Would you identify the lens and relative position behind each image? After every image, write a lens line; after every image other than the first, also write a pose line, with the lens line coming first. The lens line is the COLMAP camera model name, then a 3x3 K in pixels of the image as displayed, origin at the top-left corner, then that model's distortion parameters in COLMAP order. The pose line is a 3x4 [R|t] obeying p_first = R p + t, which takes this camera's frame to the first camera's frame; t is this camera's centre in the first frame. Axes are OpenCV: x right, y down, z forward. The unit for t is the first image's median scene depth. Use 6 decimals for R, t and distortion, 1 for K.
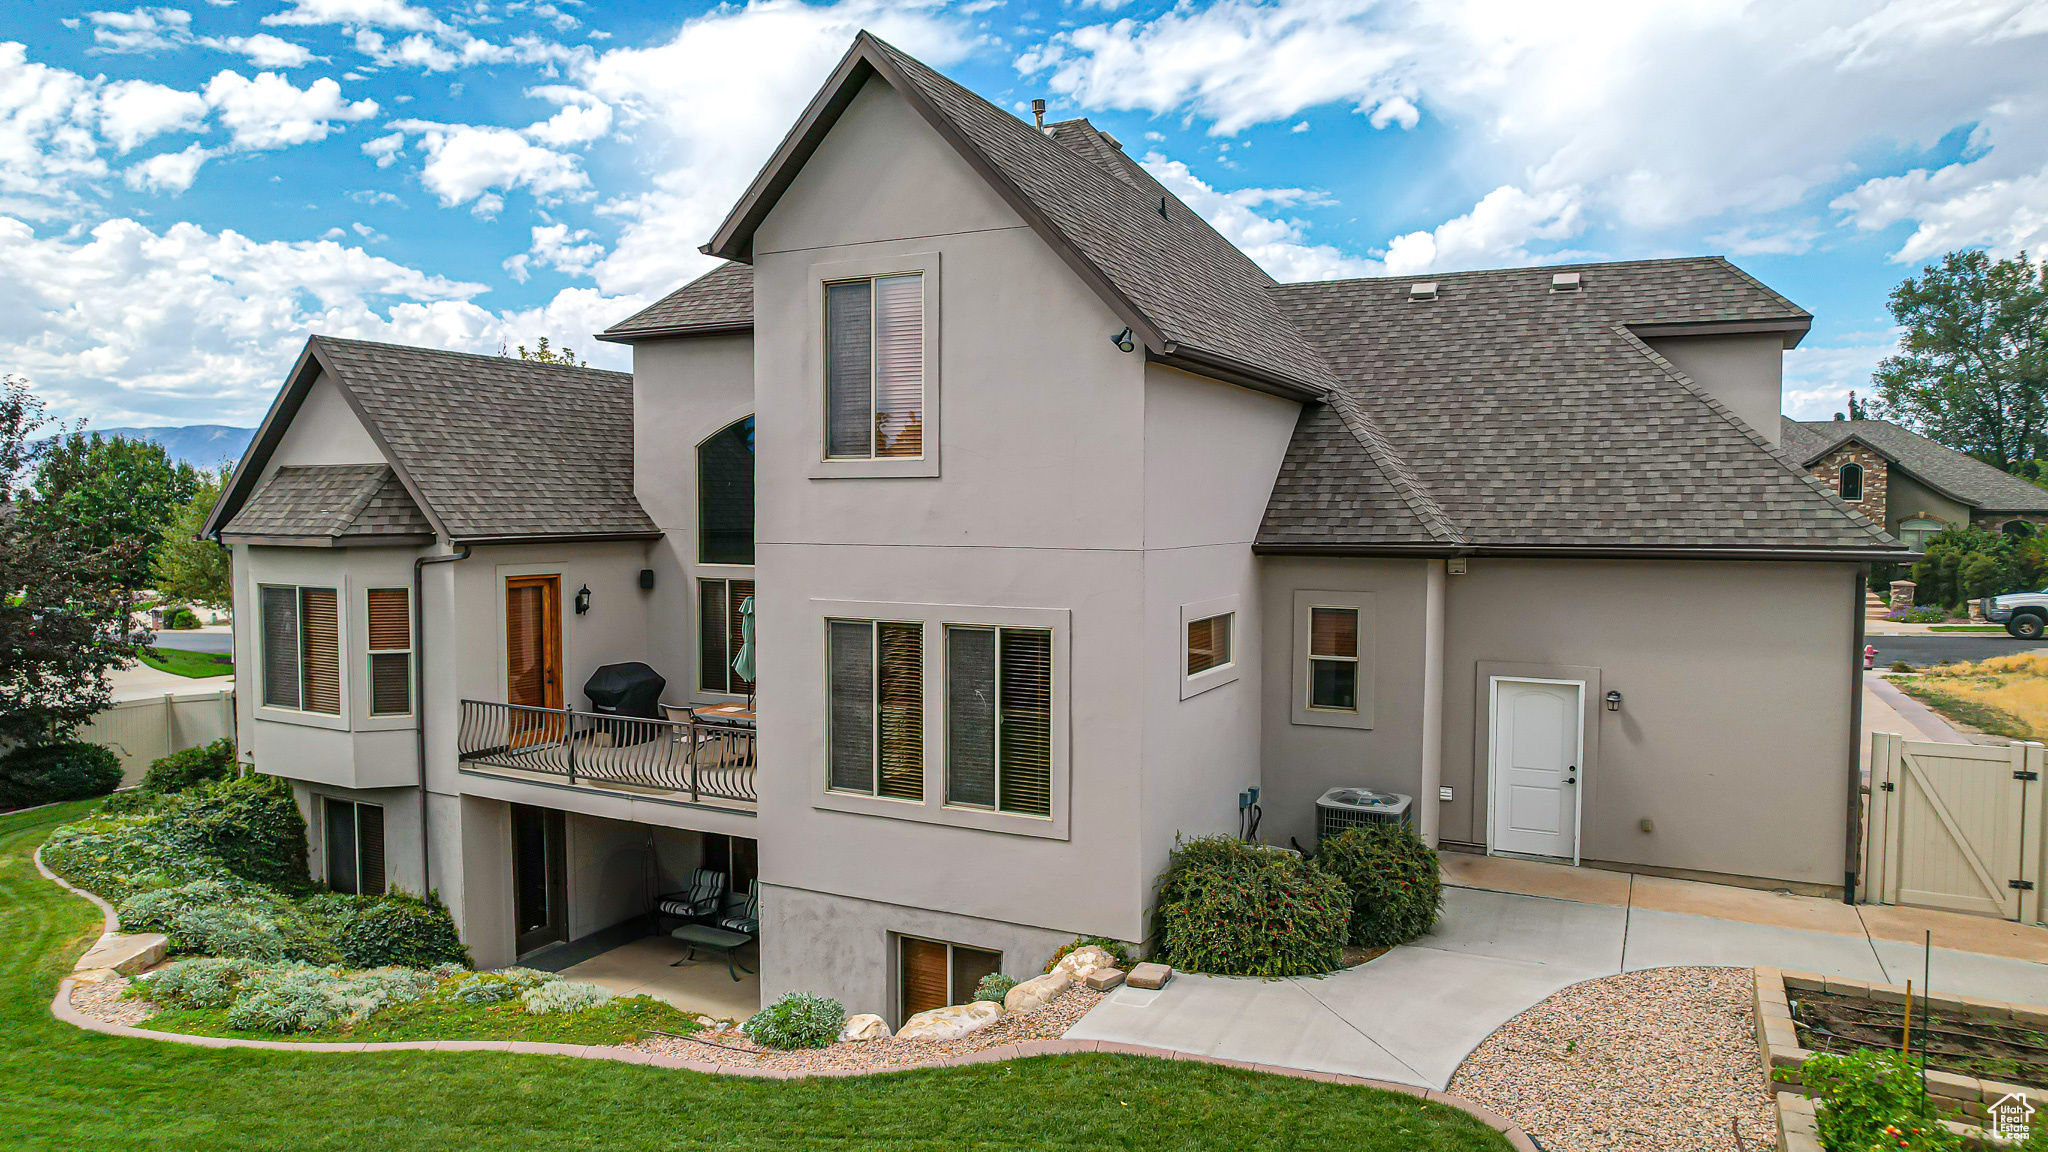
lens RADIAL K [[1311.9, 0, 1026.6], [0, 1311.9, 576.1], [0, 0, 1]] dist [-0.078078, 0.069874]
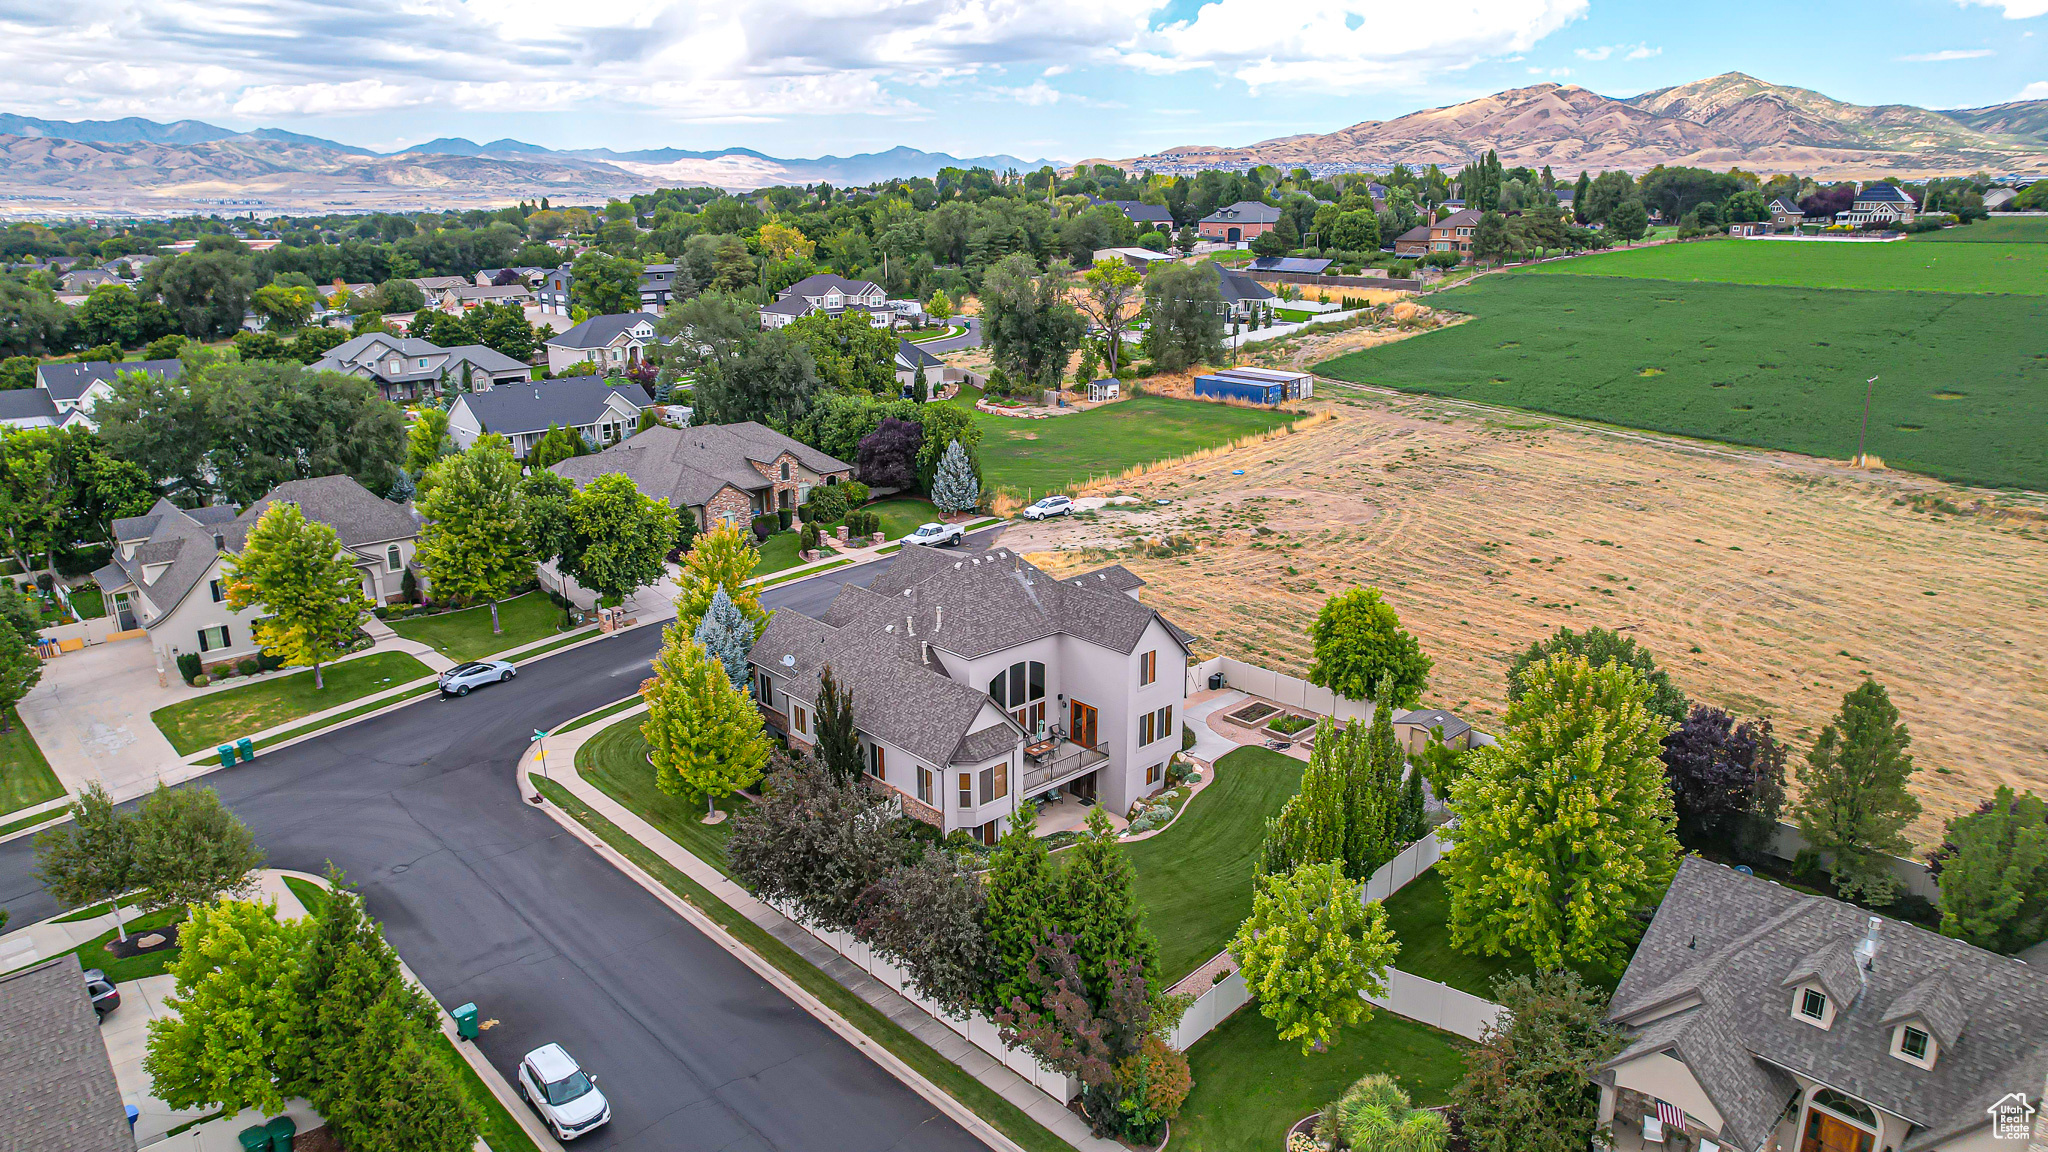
lens RADIAL K [[1311.9, 0, 1030.0], [0, 1311.9, 575.5], [0, 0, 1]] dist [-0.078078, 0.069874]
pose [[0.344061, -0.267830, 0.899938, -4.646207], [0.052471, 0.962441, 0.266371, -1.839160], [-0.937480, -0.044427, 0.345192, -0.318822]]
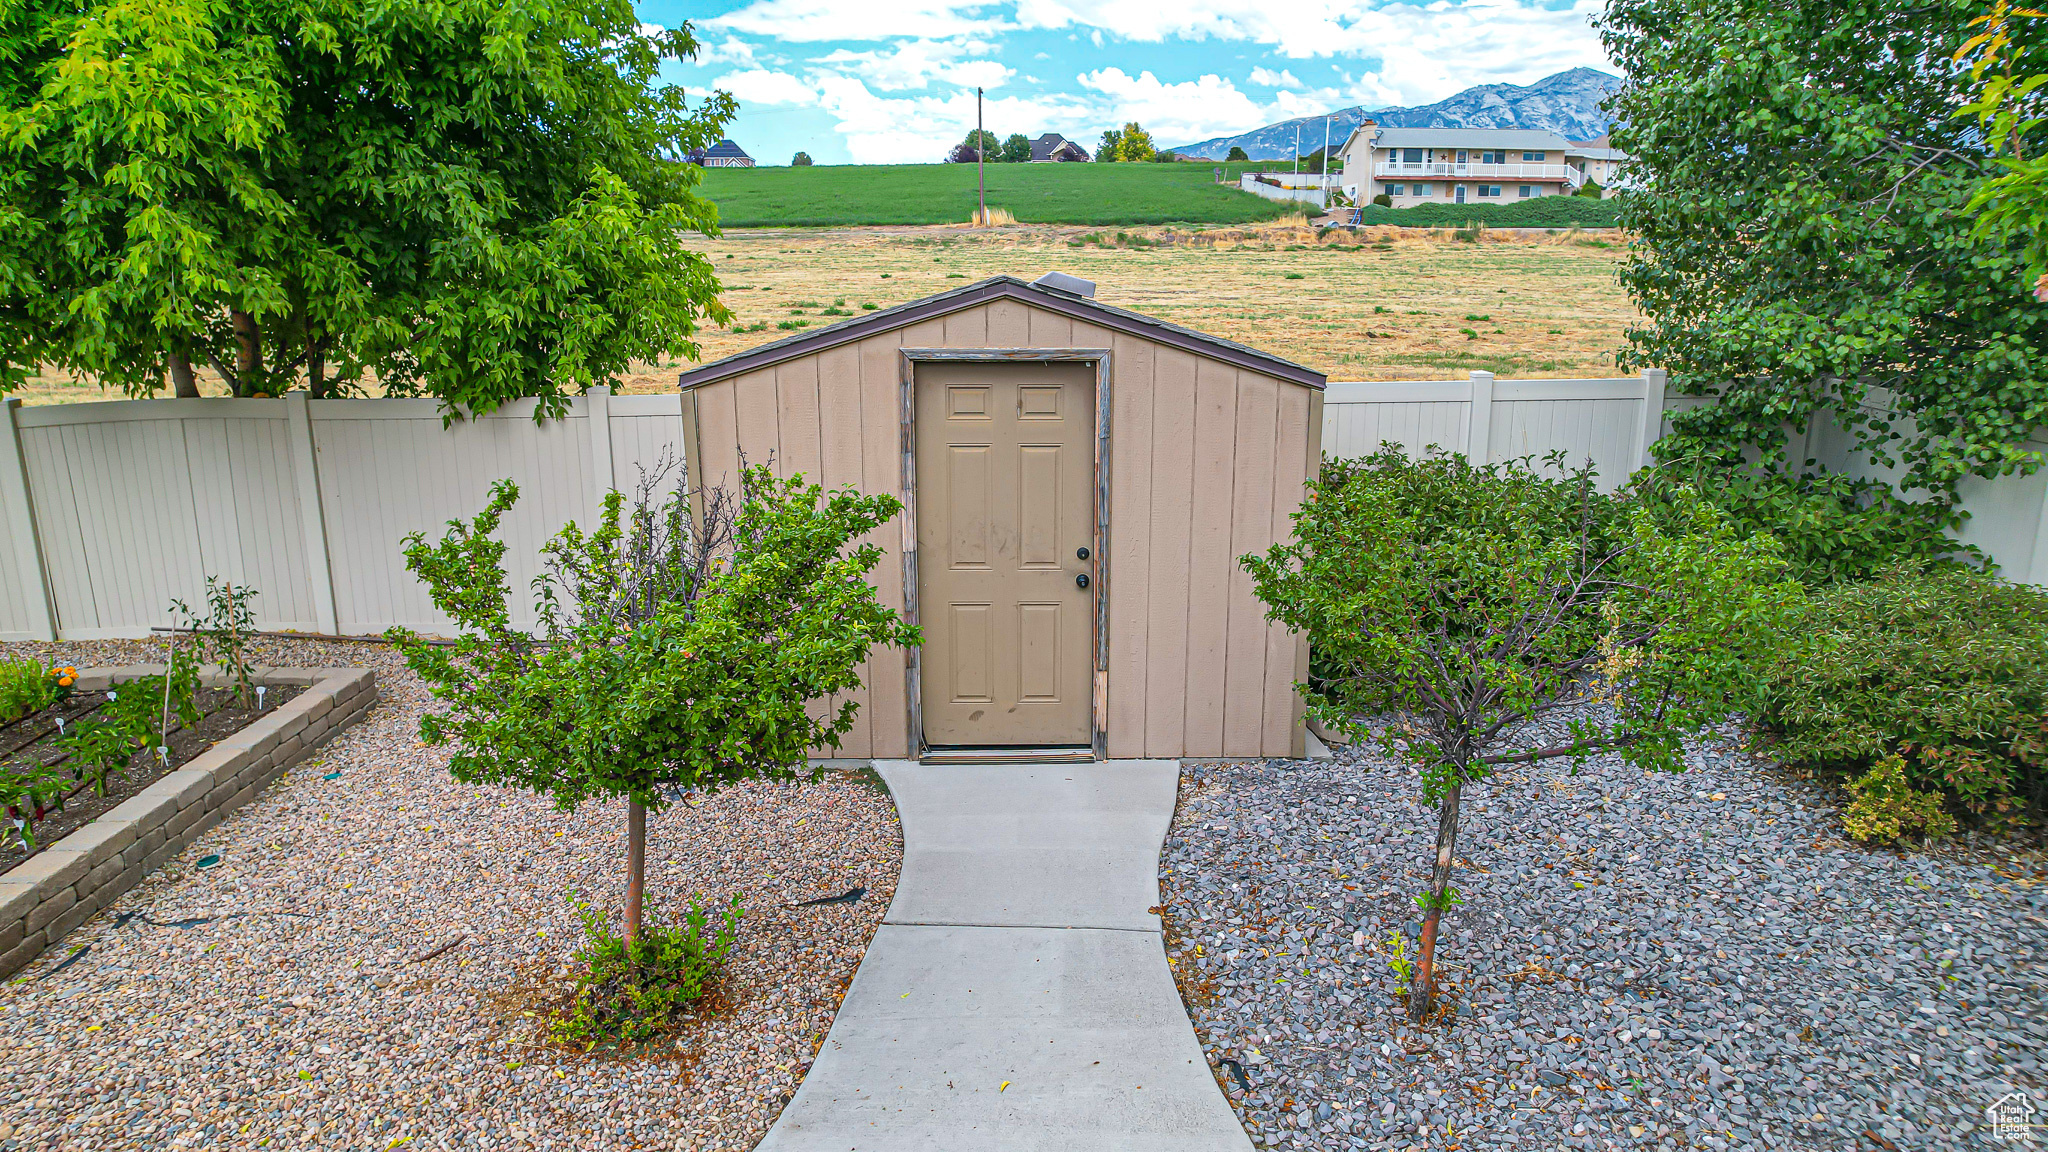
lens RADIAL K [[1311.9, 0, 1027.8], [0, 1311.9, 576.5], [0, 0, 1]] dist [-0.078078, 0.069874]
pose [[-0.465628, -0.209804, 0.859752, -0.223378], [0.048938, 0.963901, 0.261724, 0.095337], [-0.883626, 0.163941, -0.438552, 0.188919]]
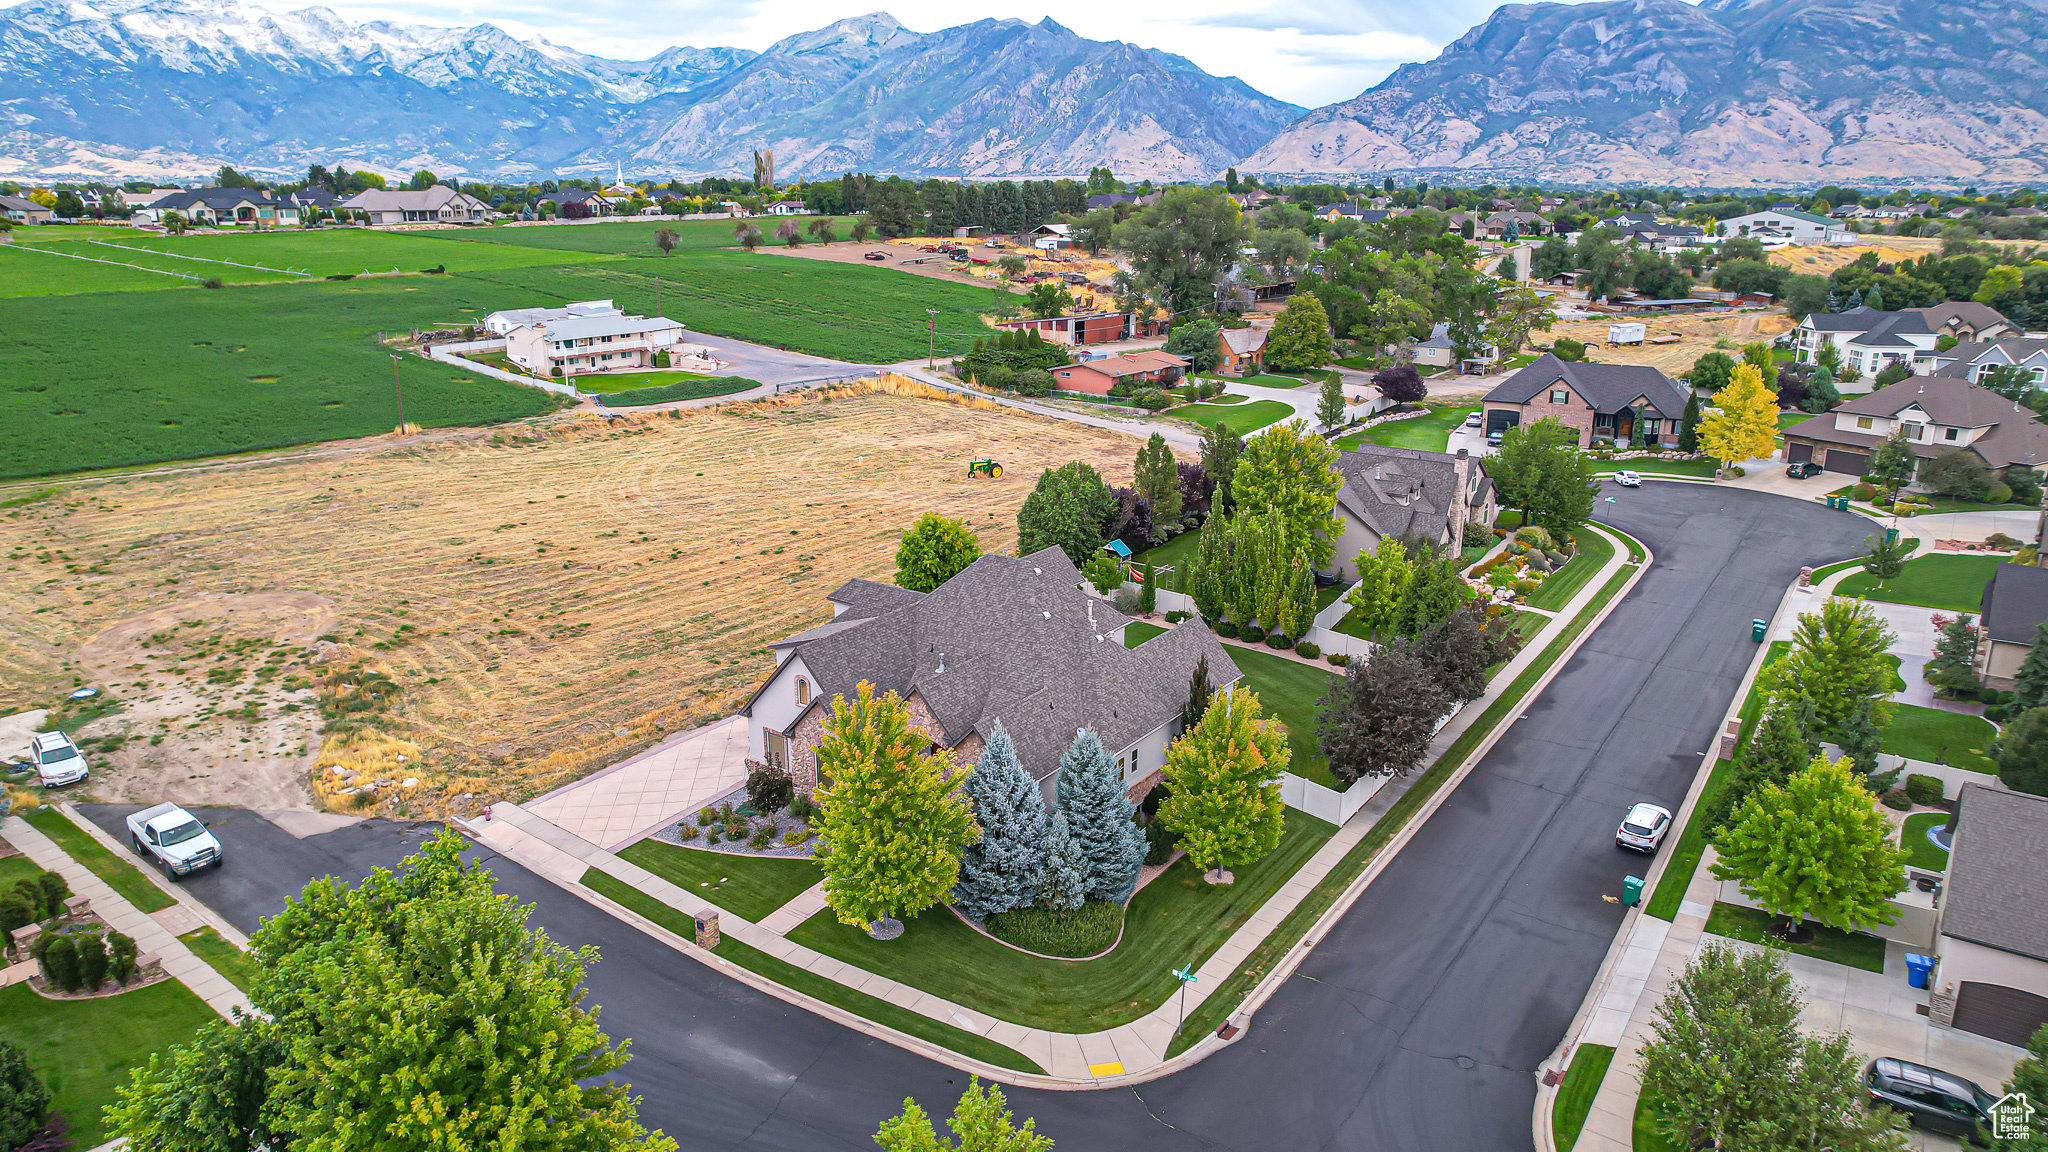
lens RADIAL K [[1311.9, 0, 1026.9], [0, 1311.9, 578.3], [0, 0, 1]] dist [-0.078078, 0.069874]
pose [[-0.987116, -0.048255, 0.152554, -0.869847], [0.005311, 0.943033, 0.332657, -2.165995], [-0.159915, 0.329181, -0.930627, 6.355798]]
